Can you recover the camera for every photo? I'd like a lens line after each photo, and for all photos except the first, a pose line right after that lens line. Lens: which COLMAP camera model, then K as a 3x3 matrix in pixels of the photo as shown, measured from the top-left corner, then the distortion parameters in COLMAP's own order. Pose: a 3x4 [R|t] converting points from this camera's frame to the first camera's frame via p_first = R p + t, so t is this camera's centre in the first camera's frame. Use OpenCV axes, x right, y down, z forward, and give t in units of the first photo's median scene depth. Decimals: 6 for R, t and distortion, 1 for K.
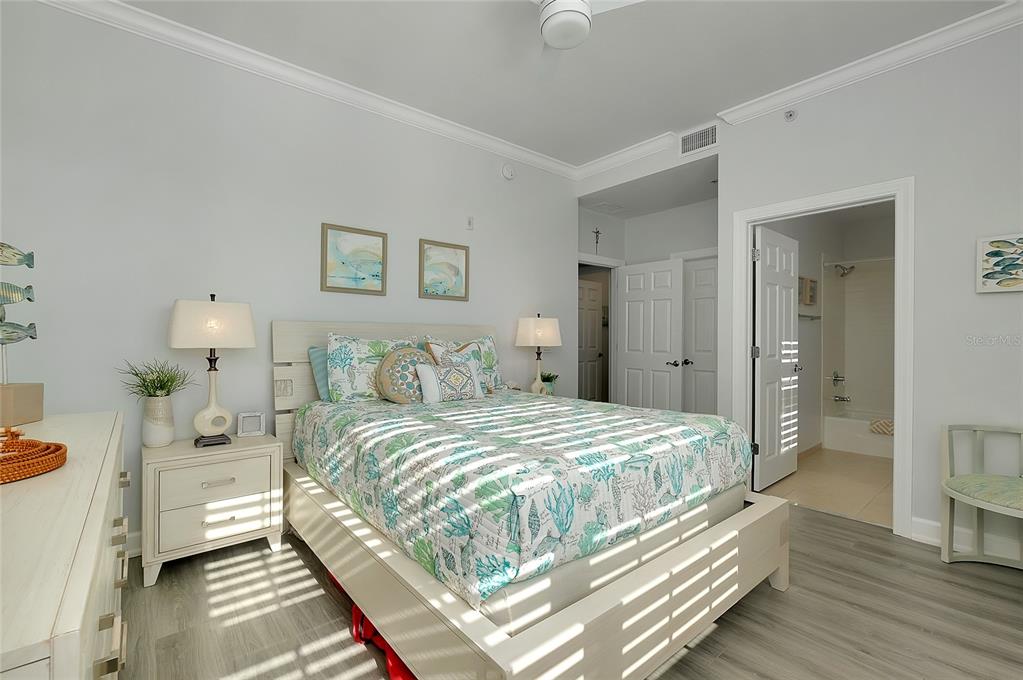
lens RADIAL K [[457.4, 0, 513.0], [0, 457.4, 341.9], [0, 0, 1]] dist [-0.007839, -0.000579]
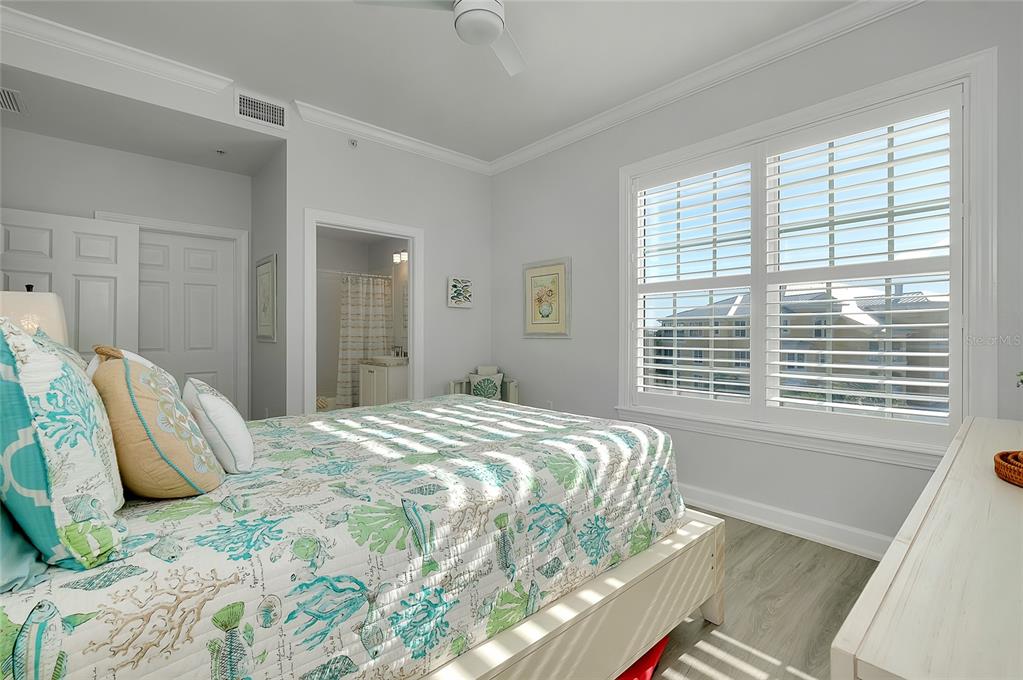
lens RADIAL K [[457.4, 0, 513.1], [0, 457.4, 333.9], [0, 0, 1]] dist [-0.007839, -0.000579]
pose [[-0.035599, -0.003252, 0.999361, -0.546317], [0.008076, 0.999961, 0.003542, -0.005597], [-0.999334, 0.008197, -0.035572, 0.586477]]
